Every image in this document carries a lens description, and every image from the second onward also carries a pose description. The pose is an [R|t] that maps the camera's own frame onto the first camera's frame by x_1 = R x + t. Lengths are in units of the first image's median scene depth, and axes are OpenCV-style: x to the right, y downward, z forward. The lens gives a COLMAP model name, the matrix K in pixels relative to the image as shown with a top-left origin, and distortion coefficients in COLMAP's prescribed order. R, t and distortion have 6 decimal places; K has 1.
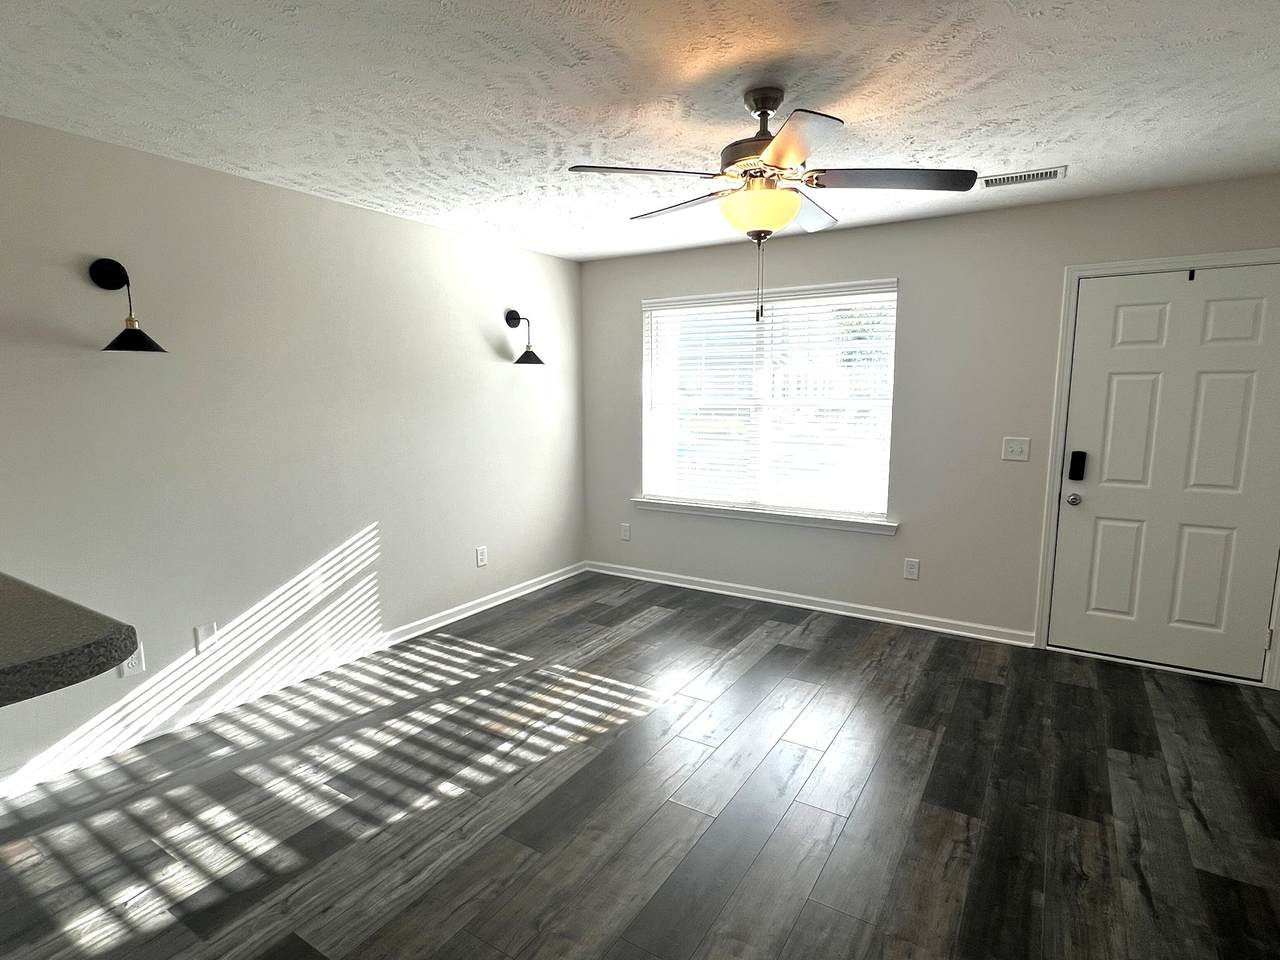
lens RADIAL K [[670.0, 0, 639.7], [0, 670.0, 480.1], [0, 0, 1]] dist [-0.006098, 0.001837]
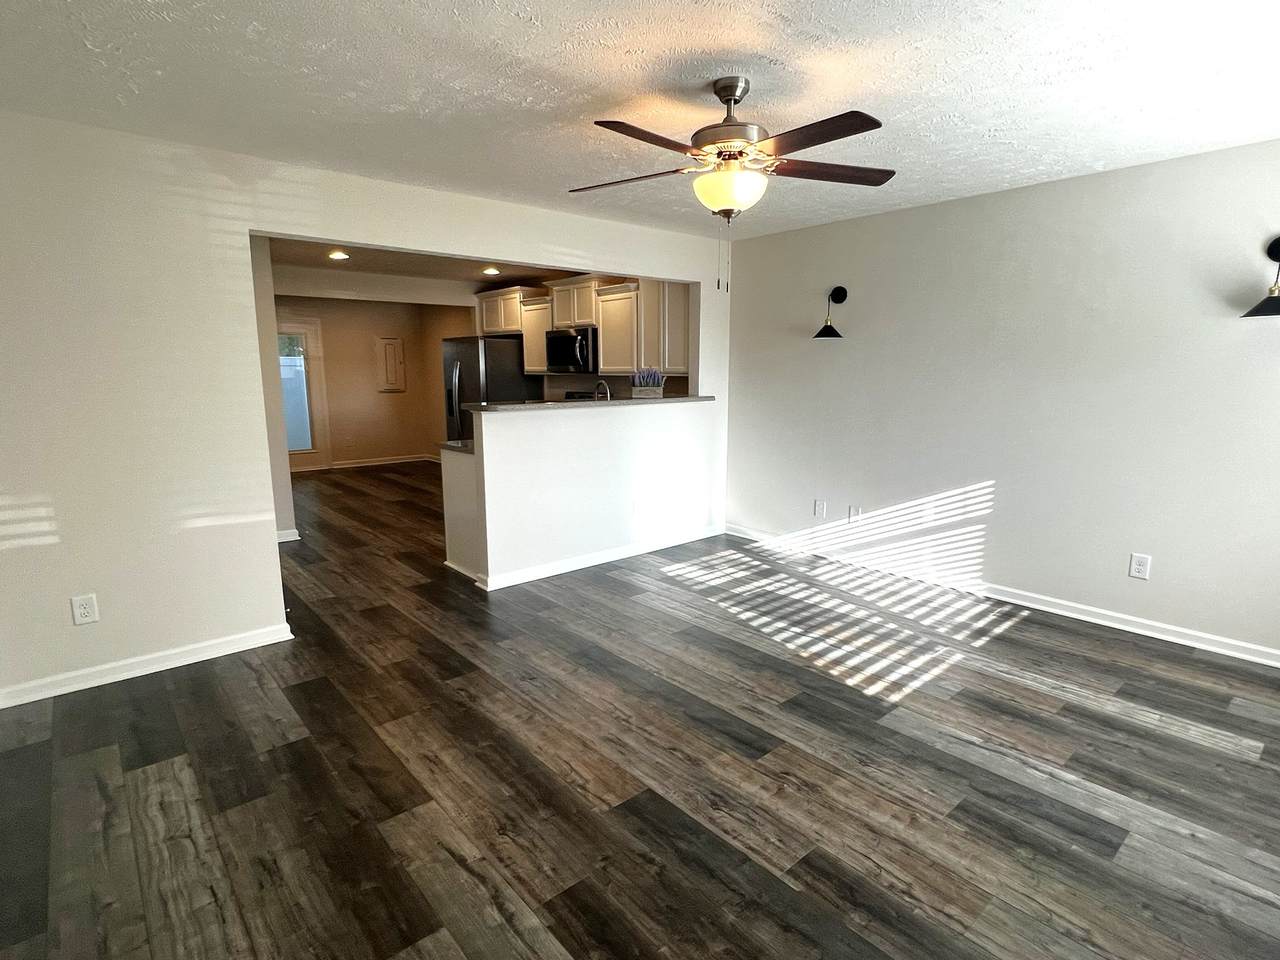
lens RADIAL K [[646.7, 0, 641.1], [0, 646.7, 481.3], [0, 0, 1]] dist [-0.007587, -0.000664]
pose [[-0.285704, 0.169990, -0.943121, 0.994086], [-0.125724, 0.968987, 0.212738, -0.114915], [0.950035, 0.179353, -0.255471, 0.933017]]
